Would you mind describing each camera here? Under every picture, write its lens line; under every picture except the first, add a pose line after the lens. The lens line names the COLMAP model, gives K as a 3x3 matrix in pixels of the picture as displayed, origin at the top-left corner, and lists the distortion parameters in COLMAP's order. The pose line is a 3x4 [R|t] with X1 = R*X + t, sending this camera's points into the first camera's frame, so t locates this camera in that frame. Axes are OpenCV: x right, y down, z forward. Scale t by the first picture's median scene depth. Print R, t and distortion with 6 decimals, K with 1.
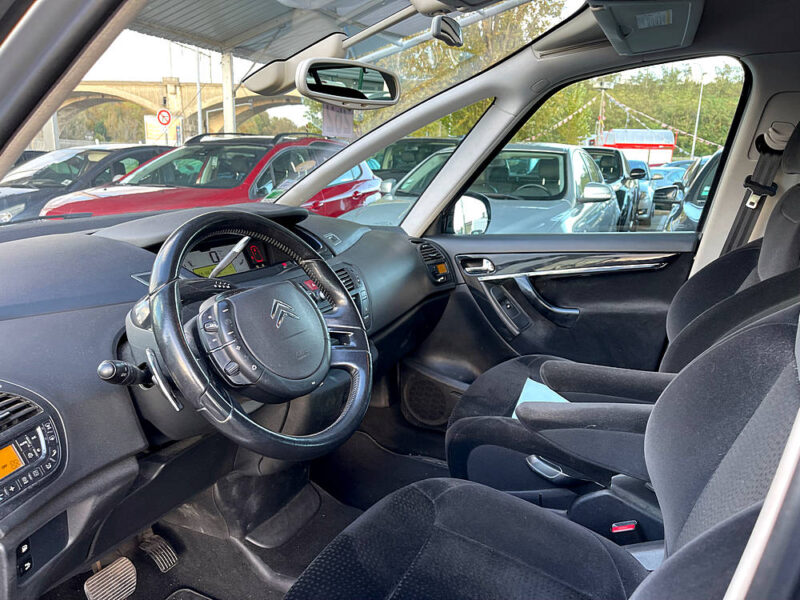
lens RADIAL K [[635.5, 0, 400.0], [0, 635.5, 300.0], [0, 0, 1]] dist [0.025389, -0.008960]
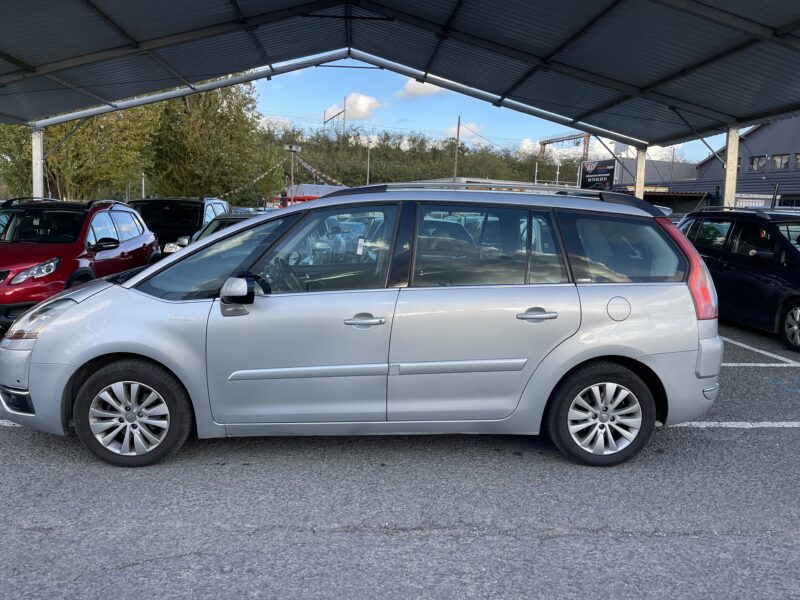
lens RADIAL K [[635.5, 0, 400.0], [0, 635.5, 300.0], [0, 0, 1]] dist [0.025389, -0.008960]
pose [[0.890371, -0.046984, 0.452804, -0.045651], [0.078136, 0.995672, -0.050328, 0.014105], [-0.448479, 0.080191, 0.890189, -0.100615]]
